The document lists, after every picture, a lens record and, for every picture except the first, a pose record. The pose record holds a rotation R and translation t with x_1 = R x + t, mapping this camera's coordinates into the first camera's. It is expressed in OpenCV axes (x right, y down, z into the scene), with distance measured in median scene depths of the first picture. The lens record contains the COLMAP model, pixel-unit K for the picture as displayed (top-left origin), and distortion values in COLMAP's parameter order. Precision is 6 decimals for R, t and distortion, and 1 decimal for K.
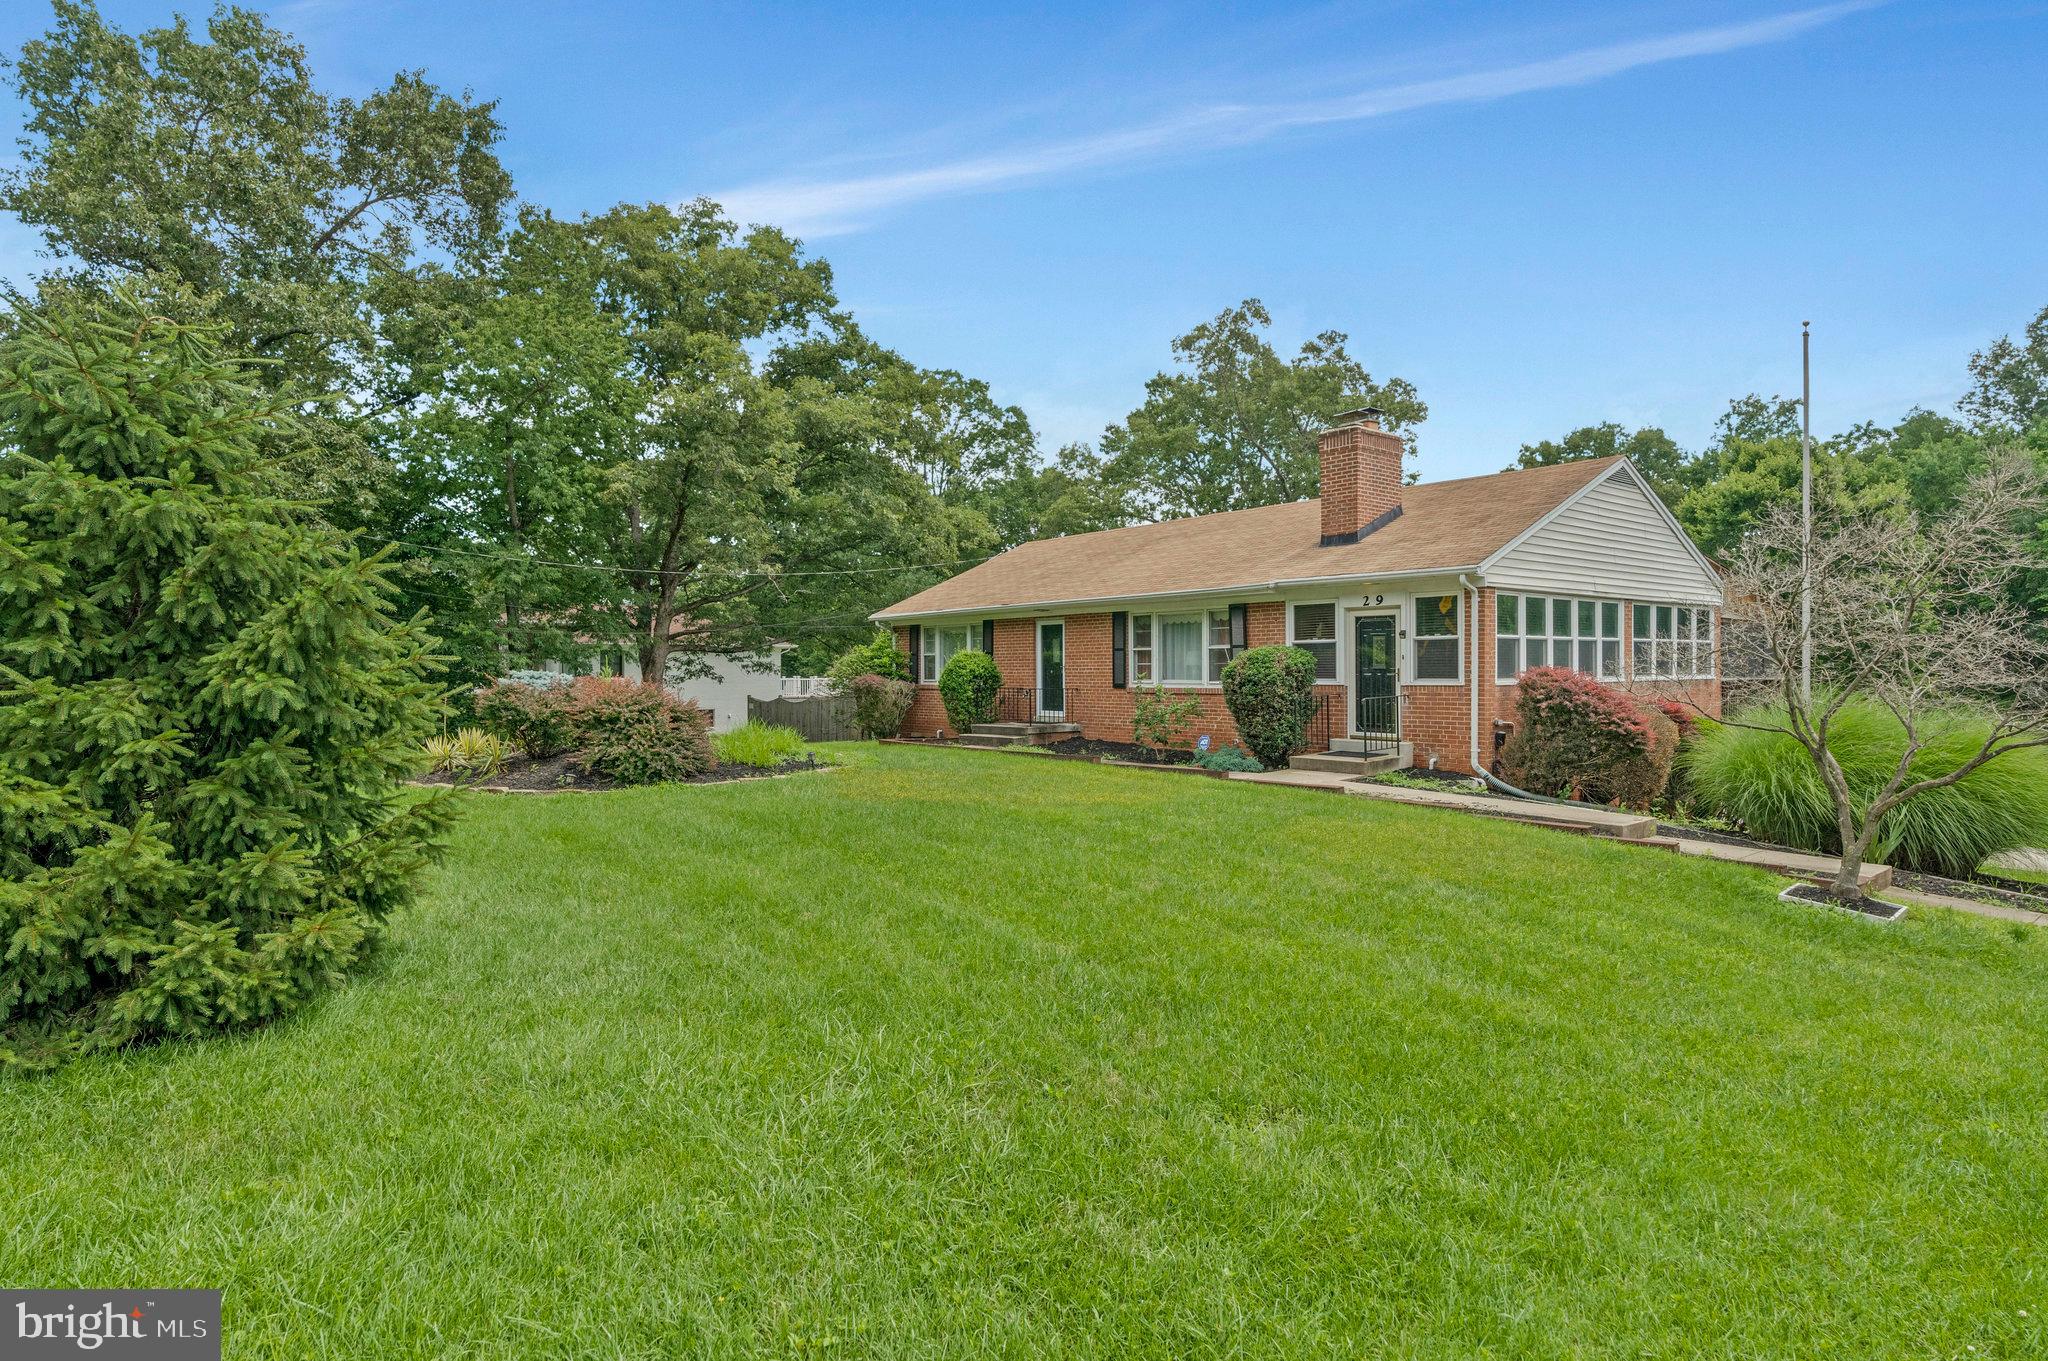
lens RADIAL K [[1099.1, 0, 1024.0], [0, 1099.1, 680.5], [0, 0, 1]] dist [0.001724, 0.001929]
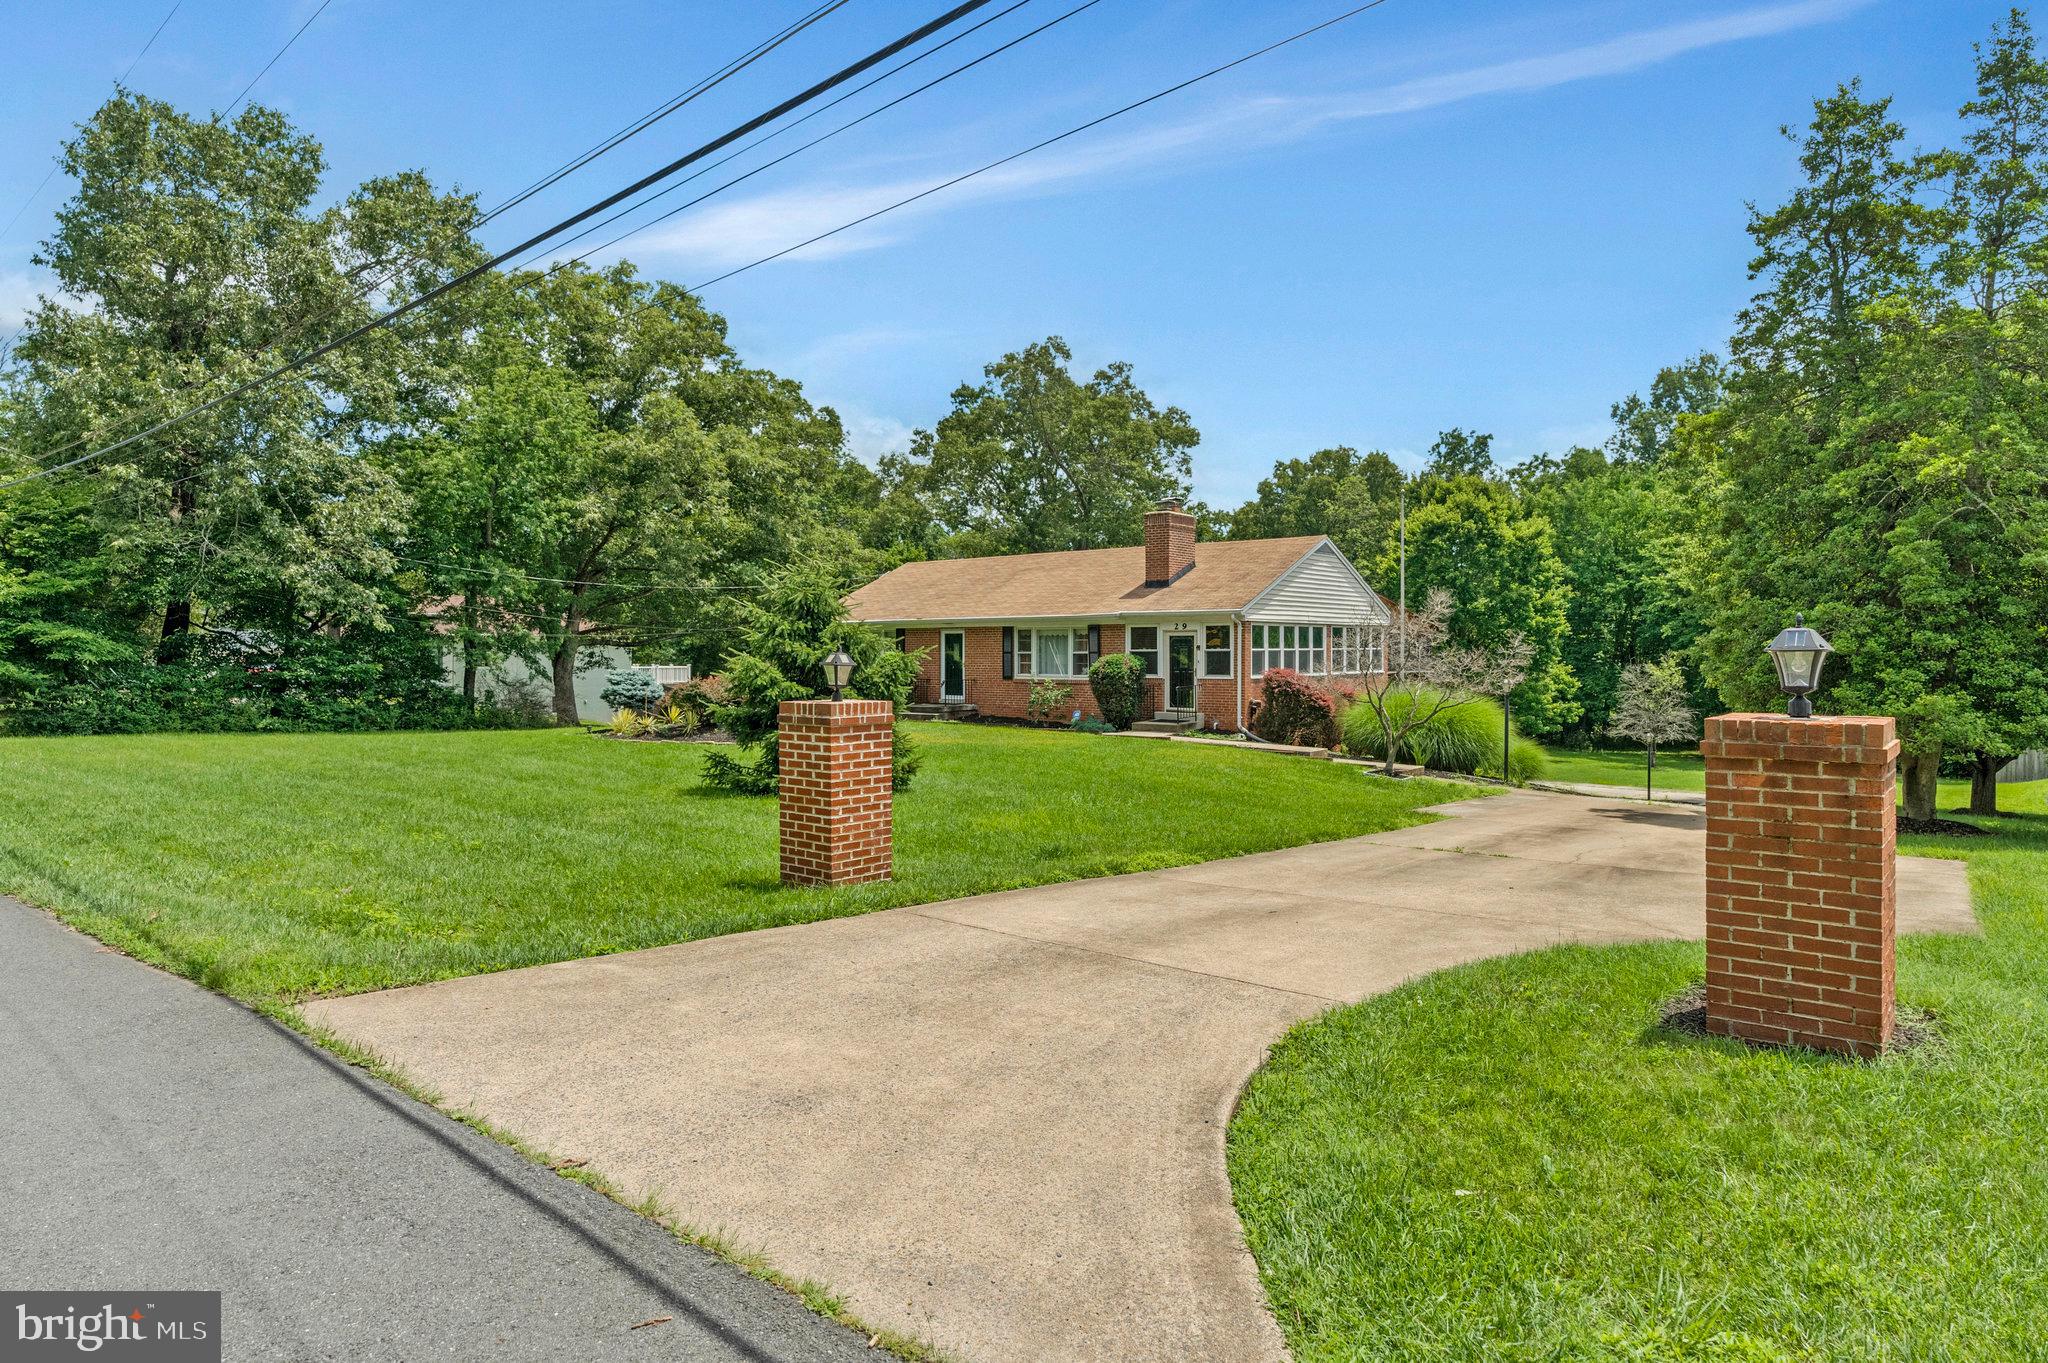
lens RADIAL K [[1161.7, 0, 1024.0], [0, 1161.7, 681.5], [0, 0, 1]] dist [-0.000052, 0.000344]
pose [[0.978181, -0.001503, 0.207751, -0.205251], [-0.001648, 0.999886, 0.014992, -0.013088], [-0.207750, -0.015007, 0.978067, -0.488221]]
